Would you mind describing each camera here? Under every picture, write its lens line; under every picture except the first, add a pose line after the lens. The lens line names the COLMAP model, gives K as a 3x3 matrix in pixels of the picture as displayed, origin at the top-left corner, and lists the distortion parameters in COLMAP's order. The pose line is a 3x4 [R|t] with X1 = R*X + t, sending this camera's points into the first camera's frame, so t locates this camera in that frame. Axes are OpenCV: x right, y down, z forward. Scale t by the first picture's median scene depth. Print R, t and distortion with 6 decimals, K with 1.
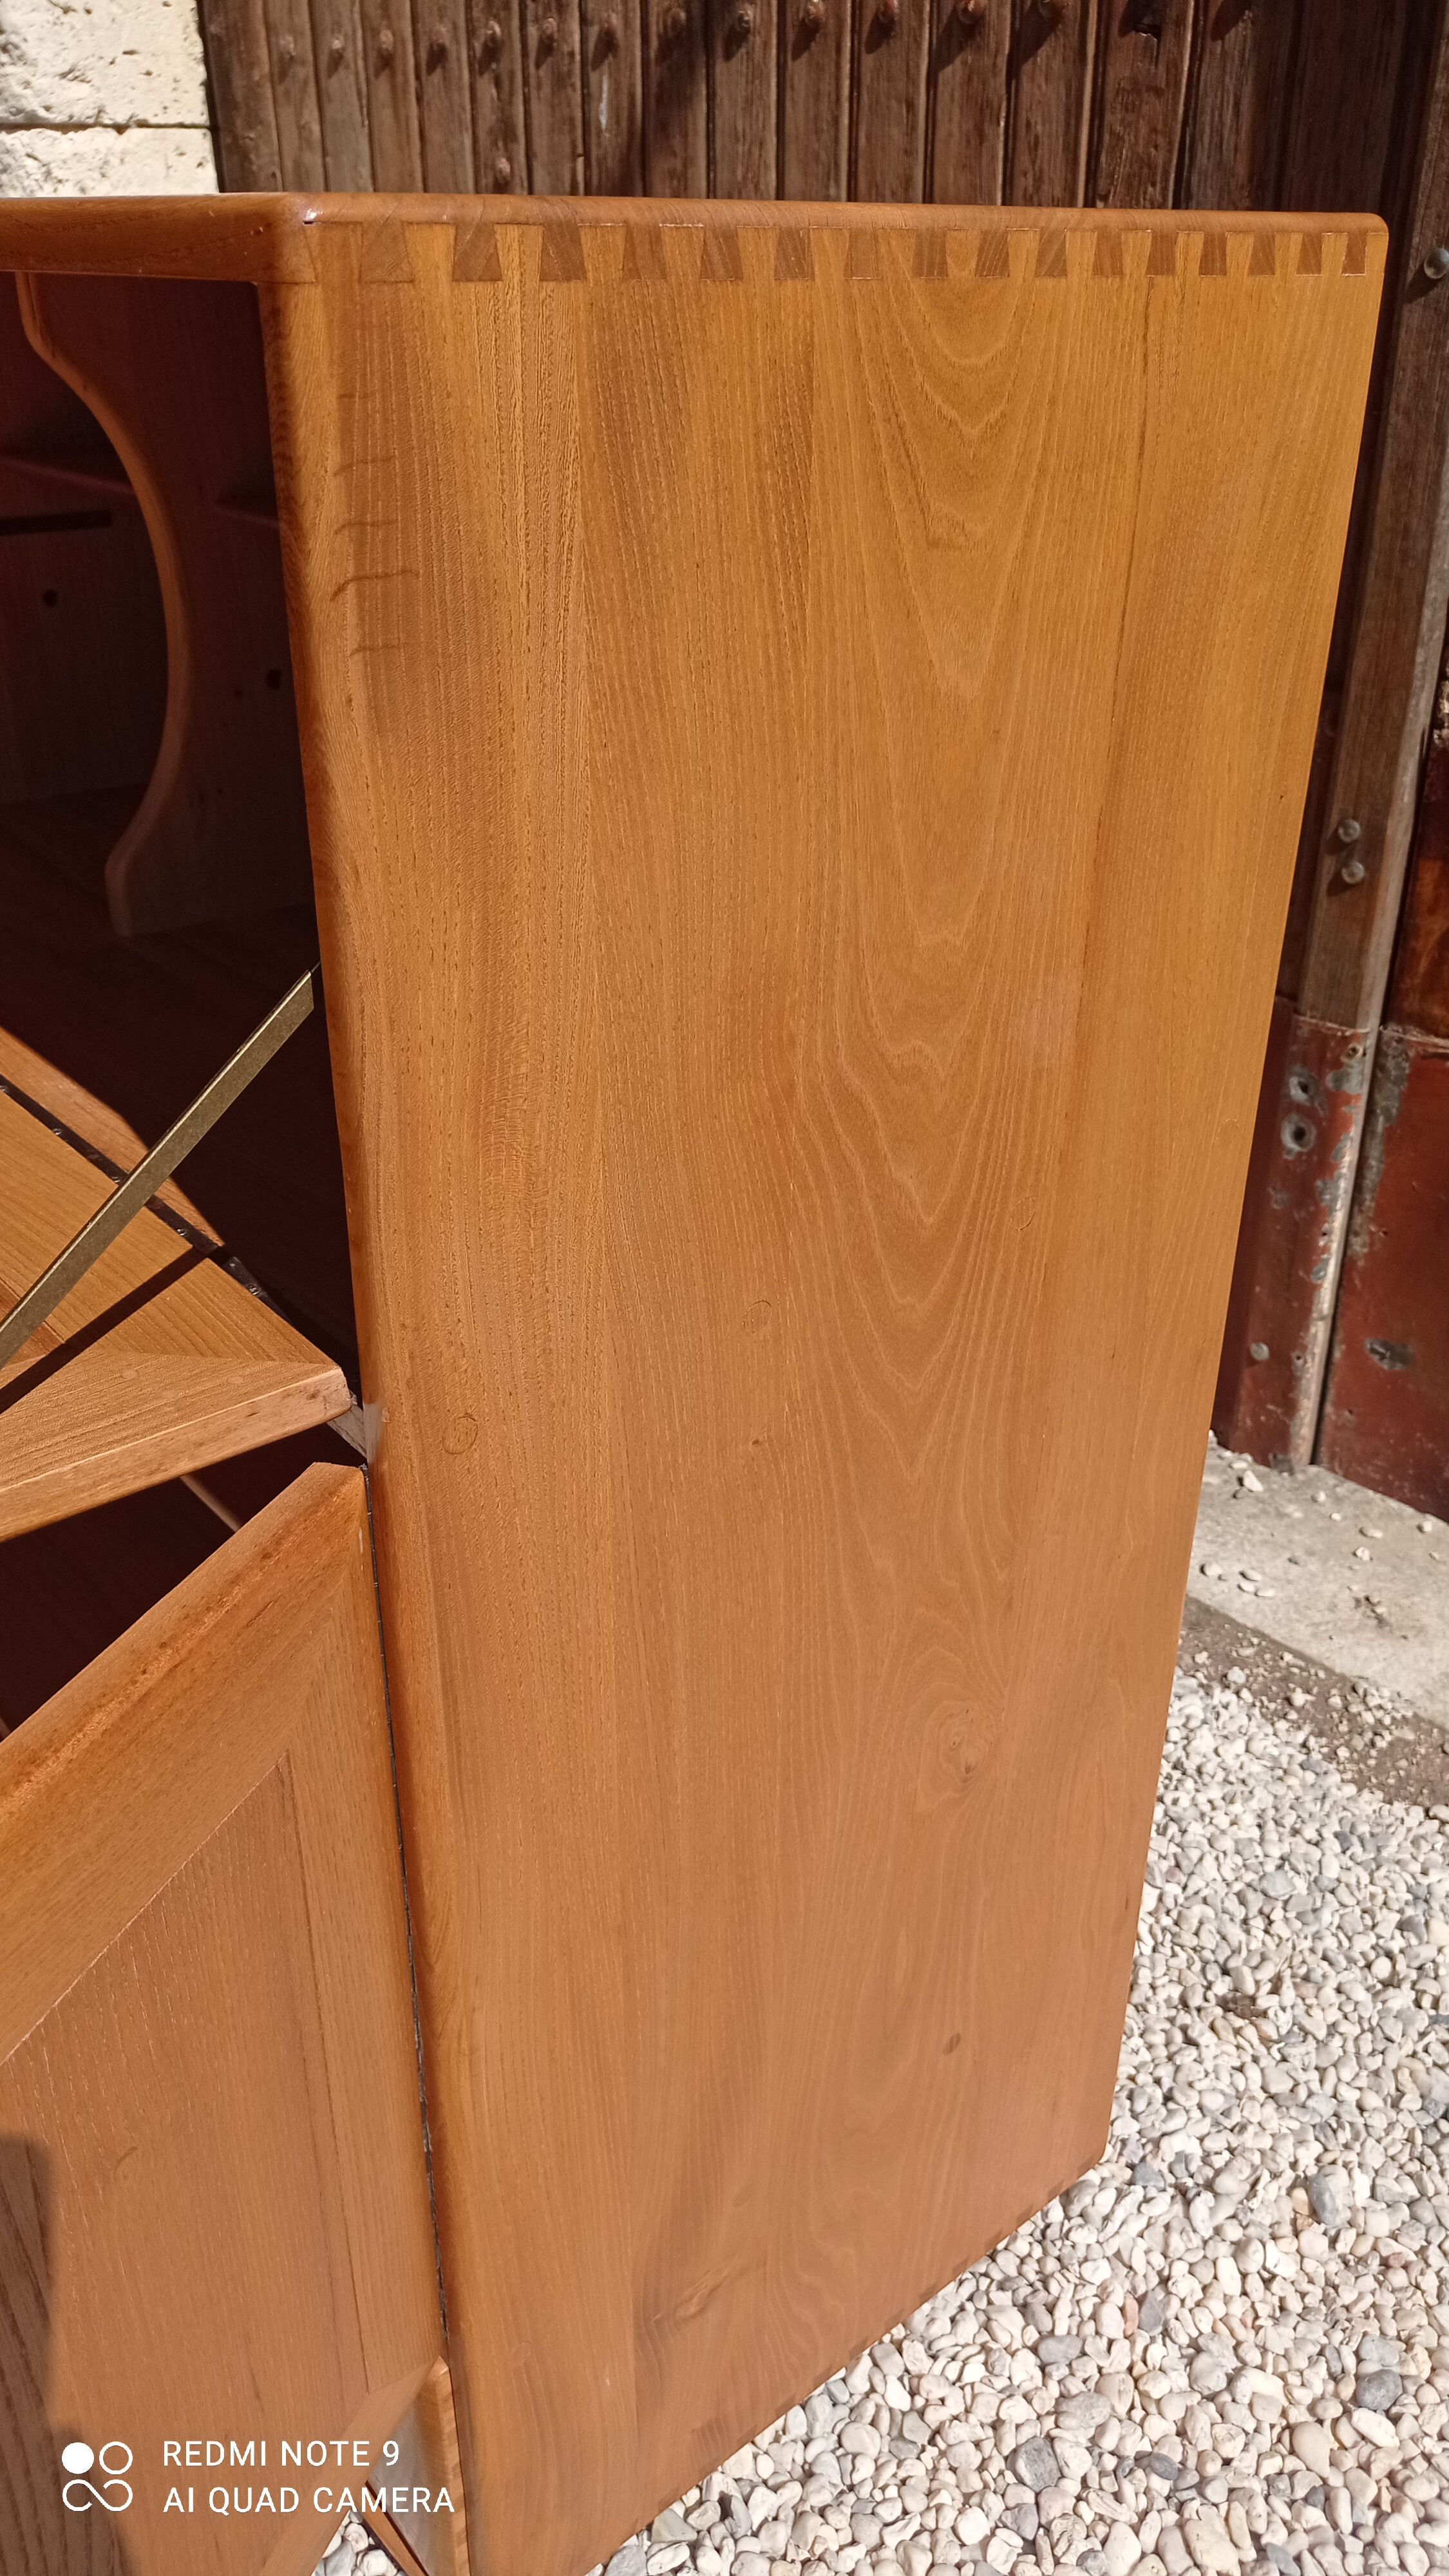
lens RADIAL K [[1939.5, 0, 718.8], [0, 1939.5, 1292.6], [0, 0, 1]] dist [0.007777, -0.025272]
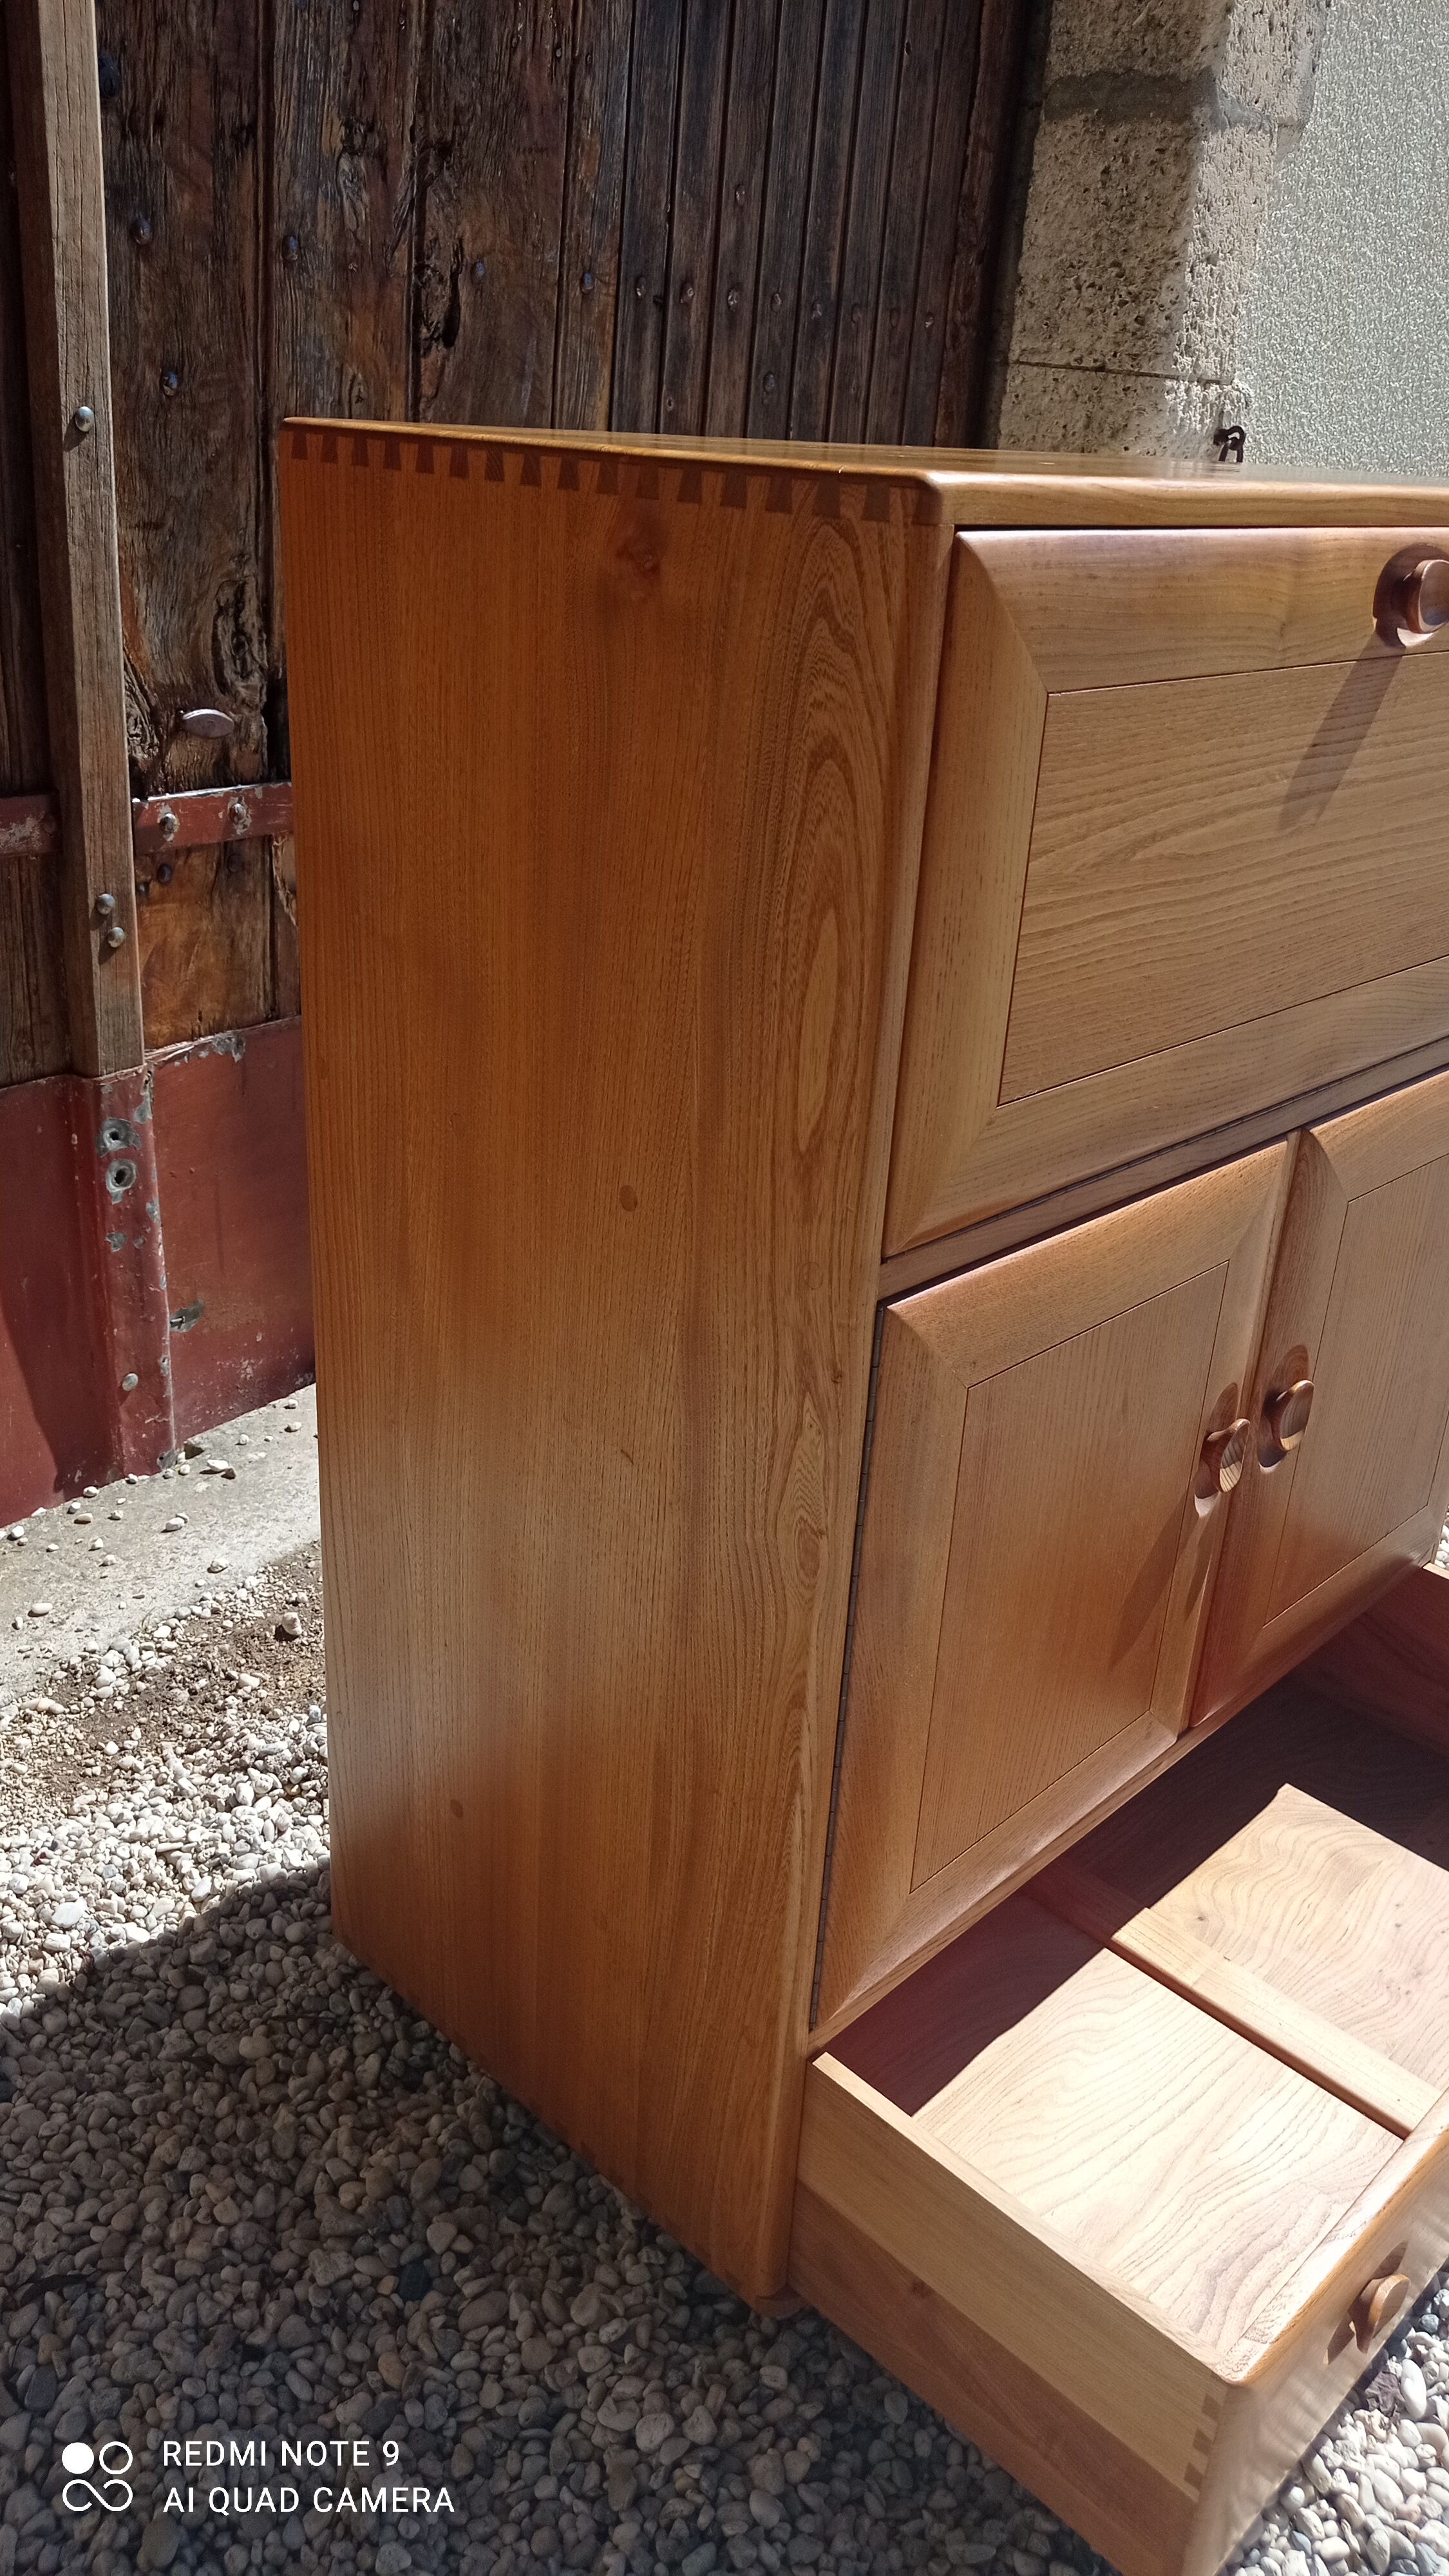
lens RADIAL K [[1939.5, 0, 752.1], [0, 1939.5, 1288.8], [0, 0, 1]] dist [0.007777, -0.025272]
pose [[-0.112830, -0.424365, 0.898434, -1.313076], [0.416663, 0.800659, 0.430509, -0.613313], [-0.902032, 0.422918, 0.086479, 1.037396]]
